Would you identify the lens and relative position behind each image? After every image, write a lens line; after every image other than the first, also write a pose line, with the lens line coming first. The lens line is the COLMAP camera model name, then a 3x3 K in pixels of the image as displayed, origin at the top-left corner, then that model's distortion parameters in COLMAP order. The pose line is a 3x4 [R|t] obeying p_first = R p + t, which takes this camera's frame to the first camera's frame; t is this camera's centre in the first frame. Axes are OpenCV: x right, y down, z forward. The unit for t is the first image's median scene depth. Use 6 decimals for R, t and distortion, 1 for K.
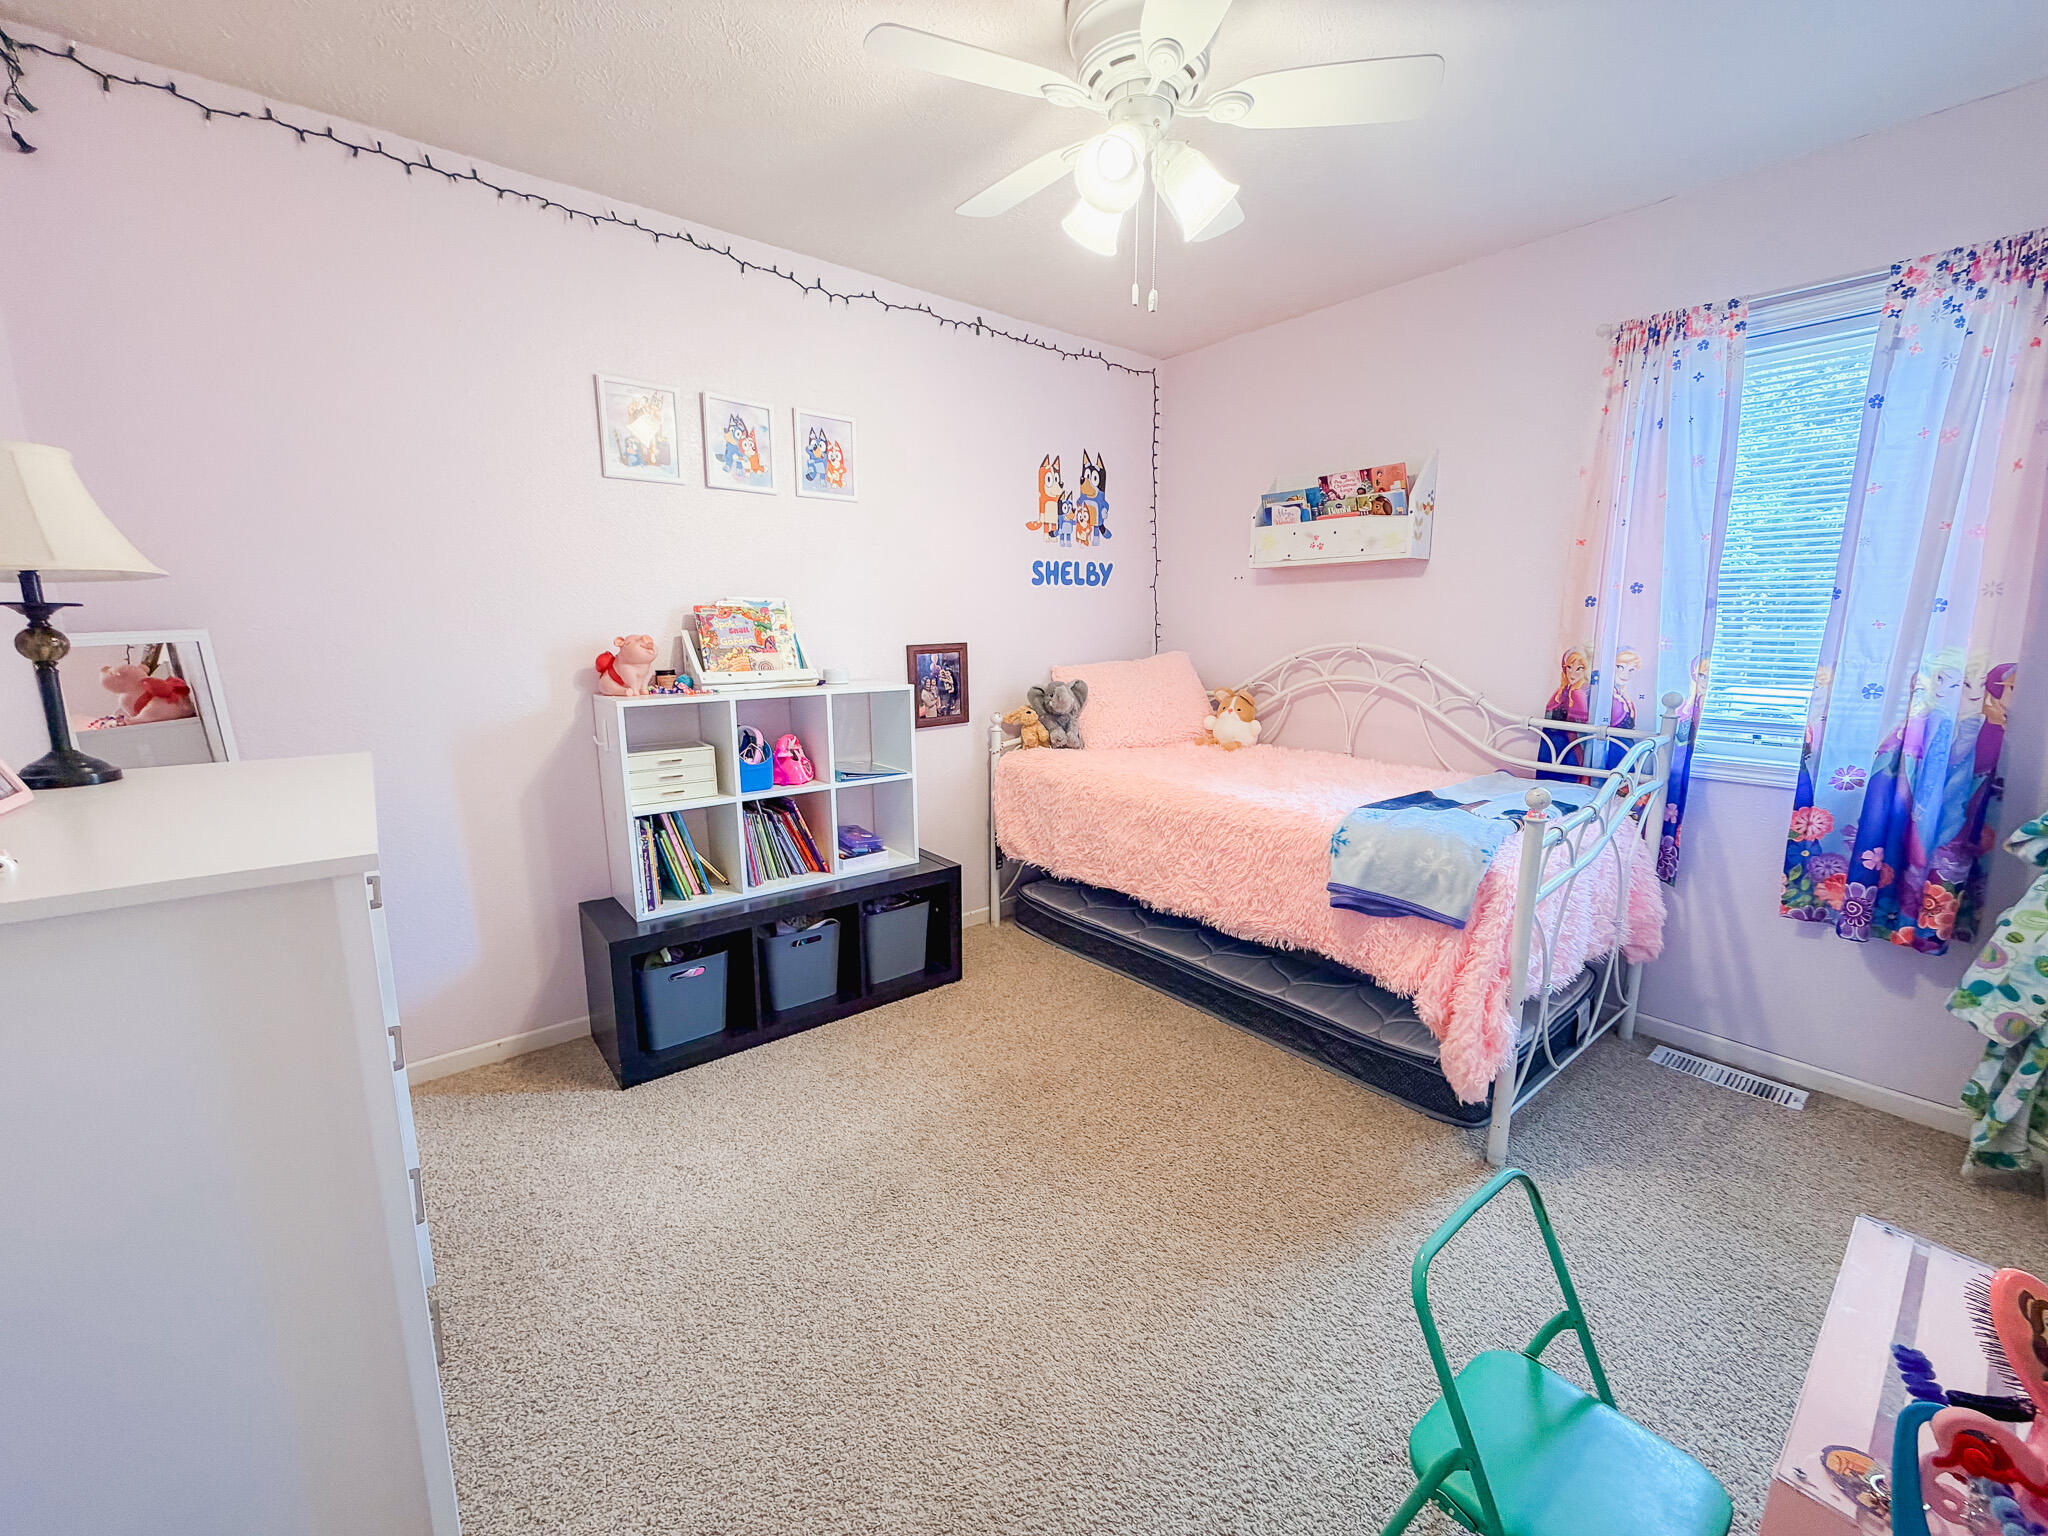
lens RADIAL K [[815.5, 0, 1020.7], [0, 815.5, 769.3], [0, 0, 1]] dist [0.000185, 0.000040]
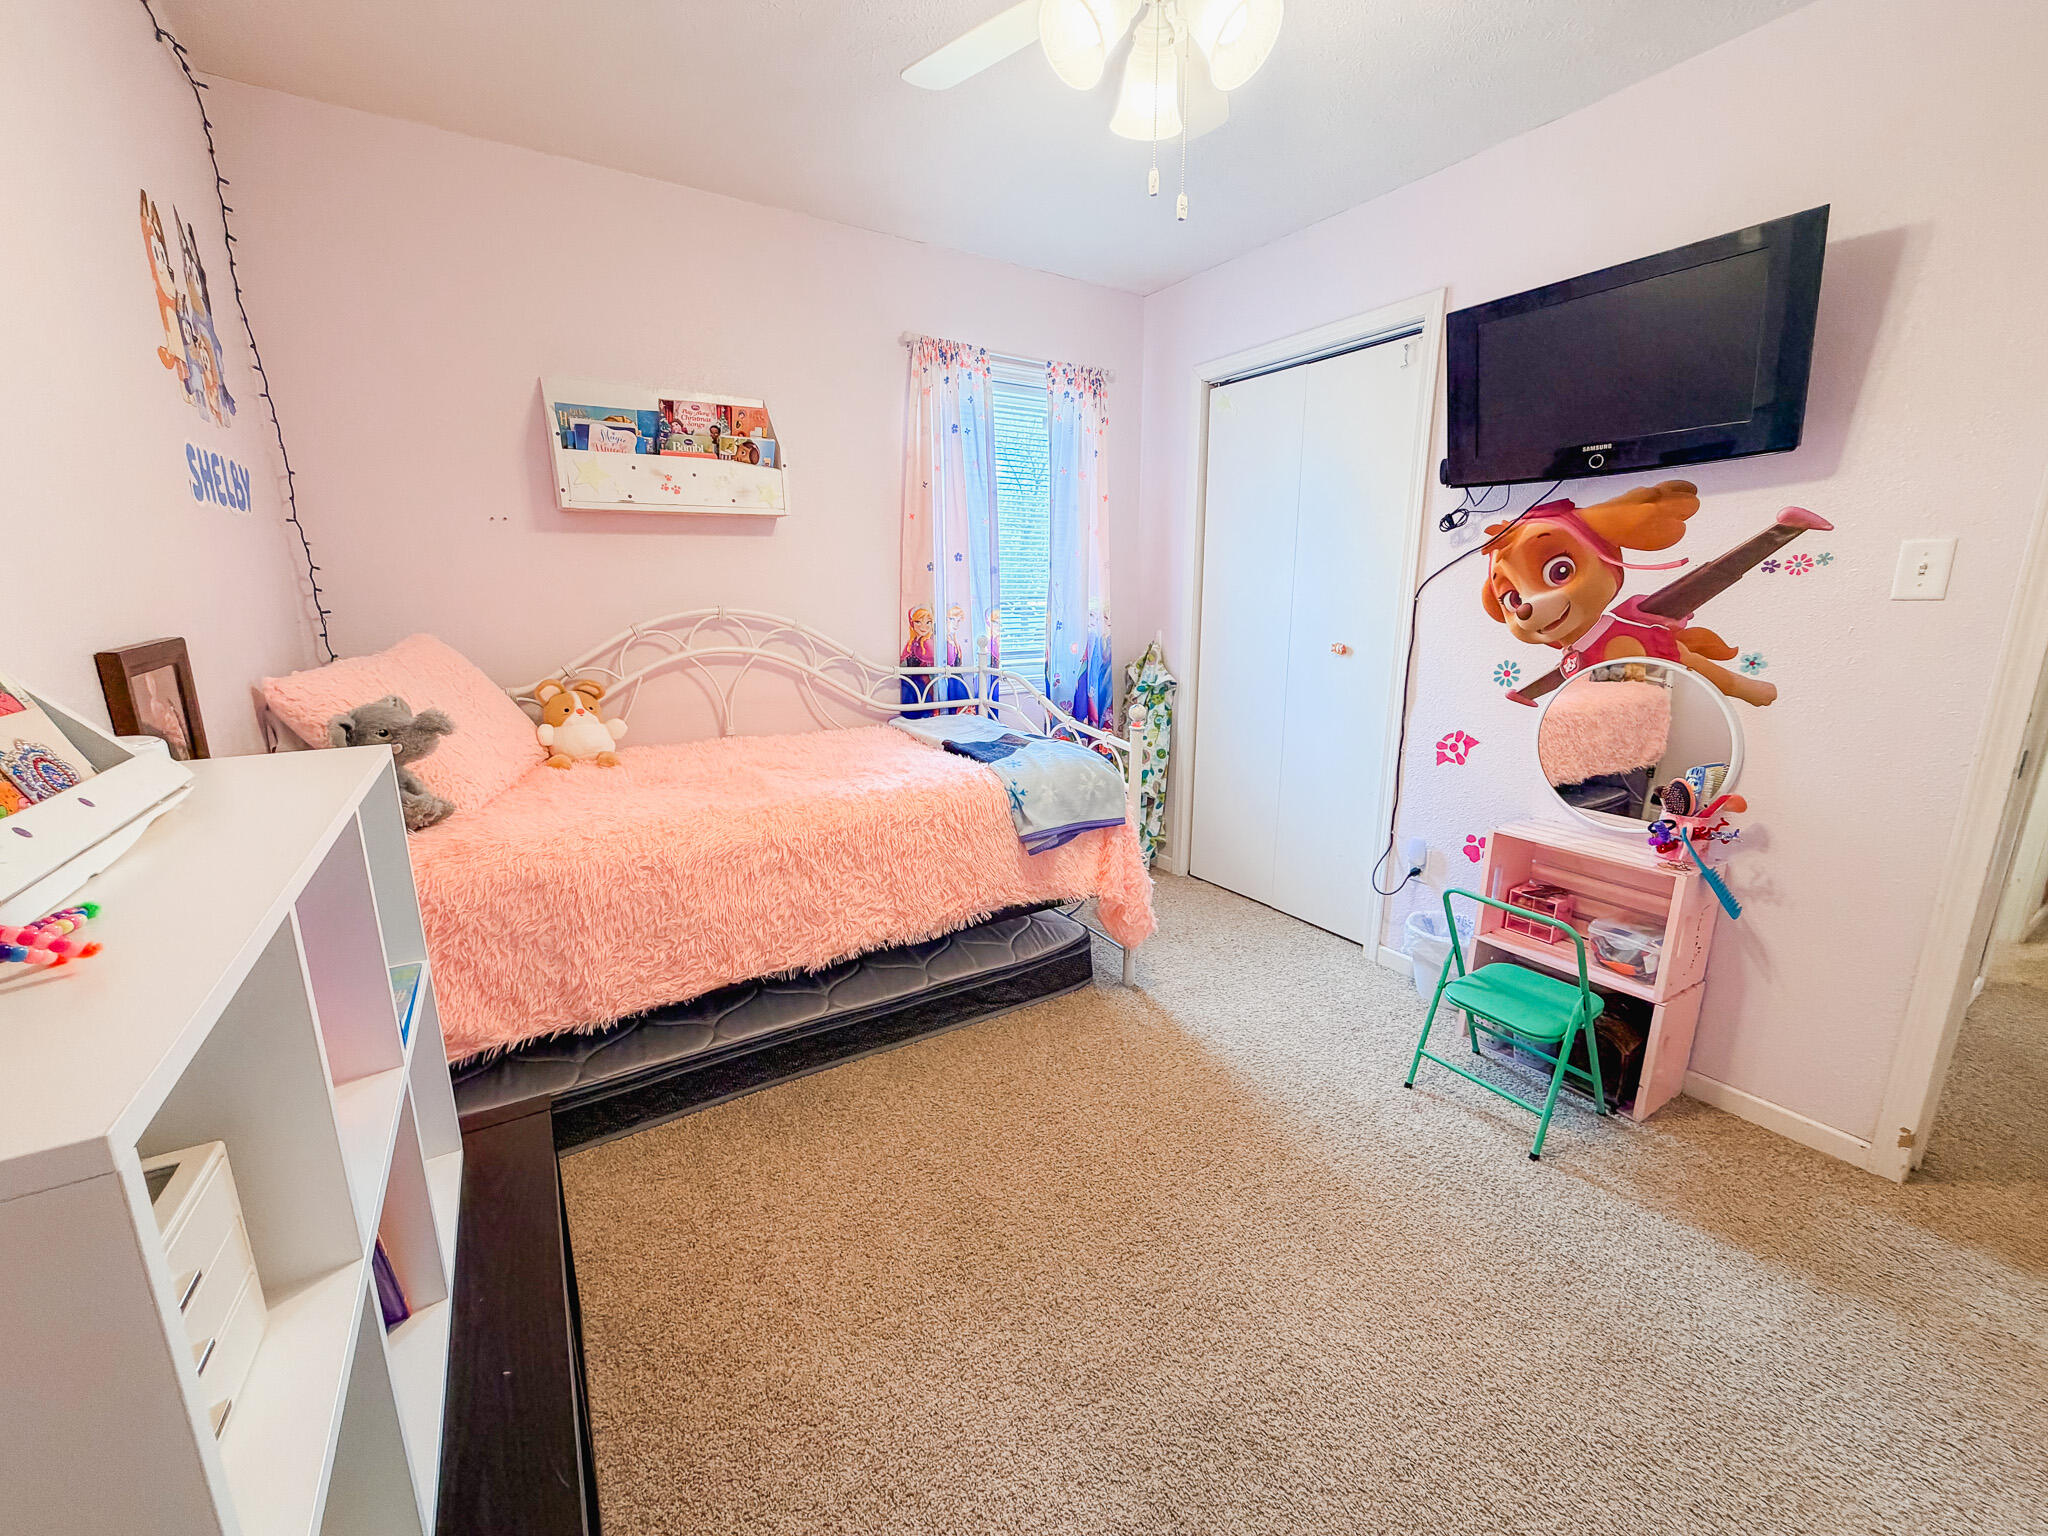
lens RADIAL K [[815.5, 0, 1020.7], [0, 815.5, 769.3], [0, 0, 1]] dist [0.000185, 0.000040]
pose [[0.122140, -0.219341, 0.967973, -0.463280], [0.181177, 0.963815, 0.195537, -0.110457], [-0.975836, 0.151492, 0.157460, 0.625477]]
